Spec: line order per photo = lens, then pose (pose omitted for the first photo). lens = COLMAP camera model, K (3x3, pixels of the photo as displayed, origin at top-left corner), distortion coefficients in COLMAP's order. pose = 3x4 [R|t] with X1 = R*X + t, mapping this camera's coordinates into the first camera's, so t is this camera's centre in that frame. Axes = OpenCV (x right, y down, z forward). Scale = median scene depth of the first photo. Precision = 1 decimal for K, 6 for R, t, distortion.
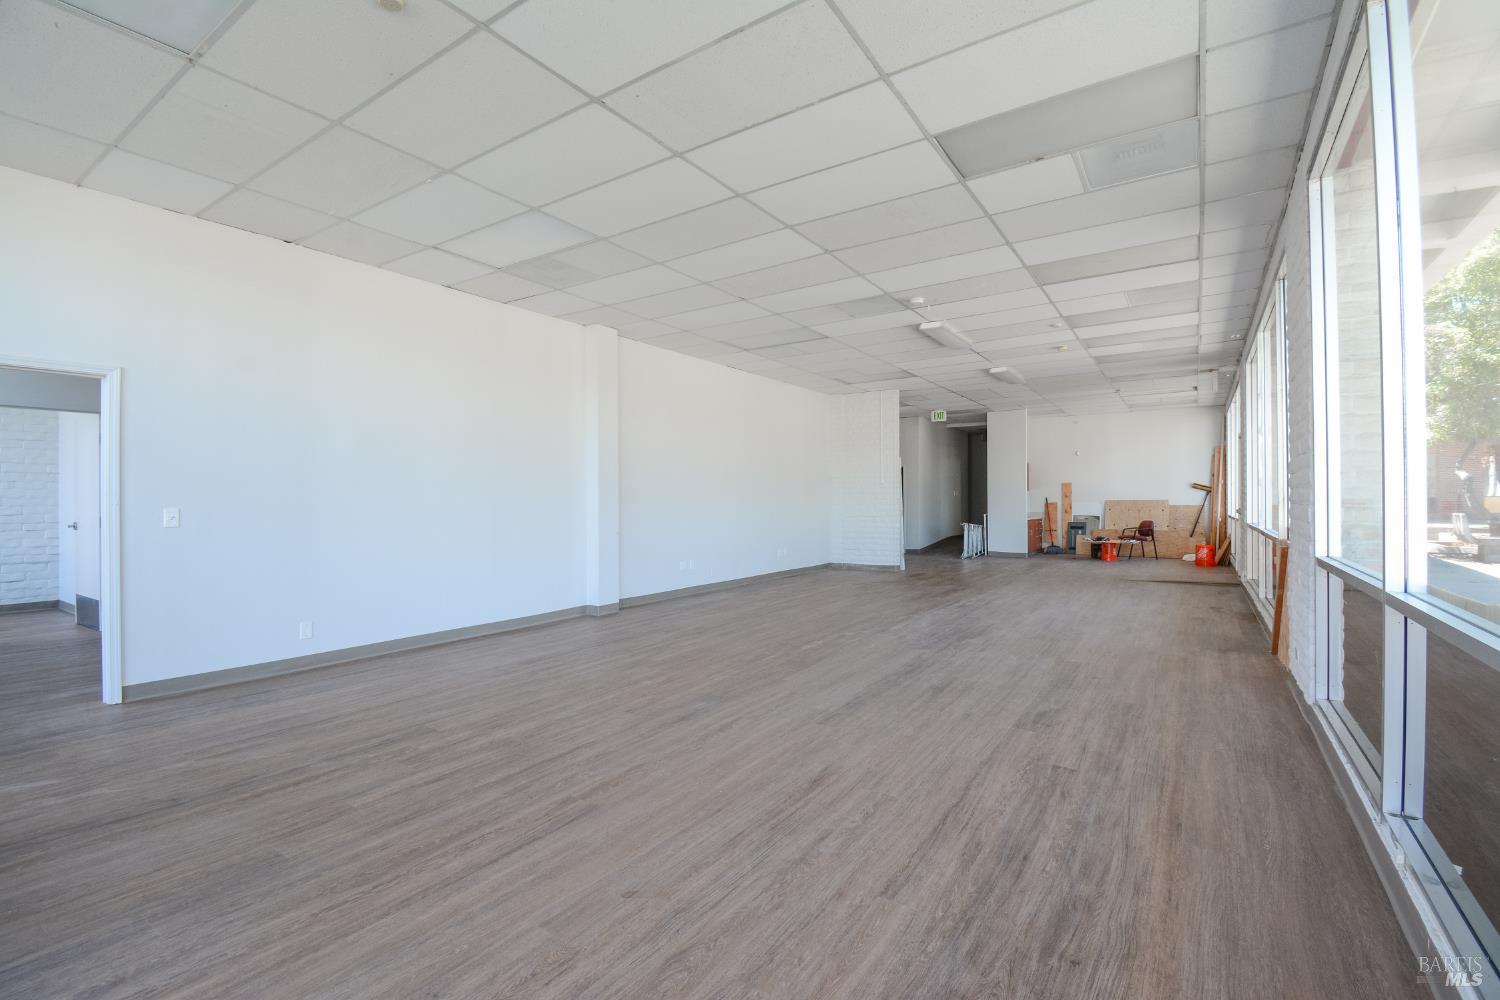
lens RADIAL K [[668.3, 0, 750.7], [0, 668.3, 500.5], [0, 0, 1]] dist [0.004865, -0.007180]
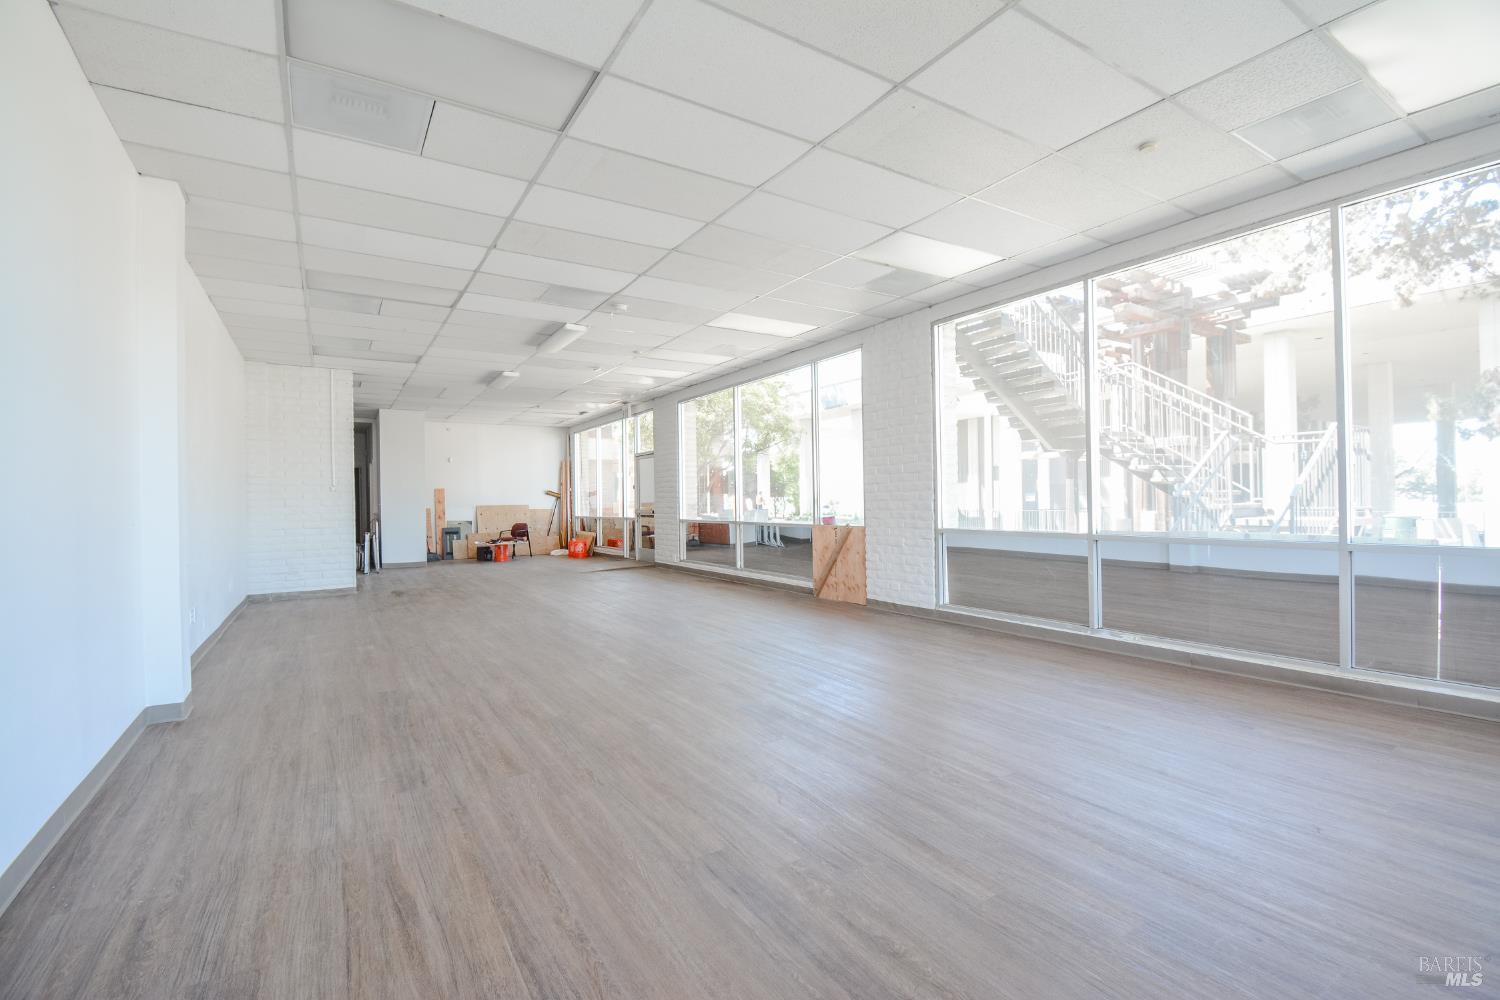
lens RADIAL K [[668.3, 0, 753.6], [0, 668.3, 498.6], [0, 0, 1]] dist [0.004865, -0.007180]
pose [[0.401282, 0.001916, 0.915953, -0.282501], [0.012574, 0.999892, -0.007600, 0.002191], [-0.915868, 0.014566, 0.401214, 0.189928]]
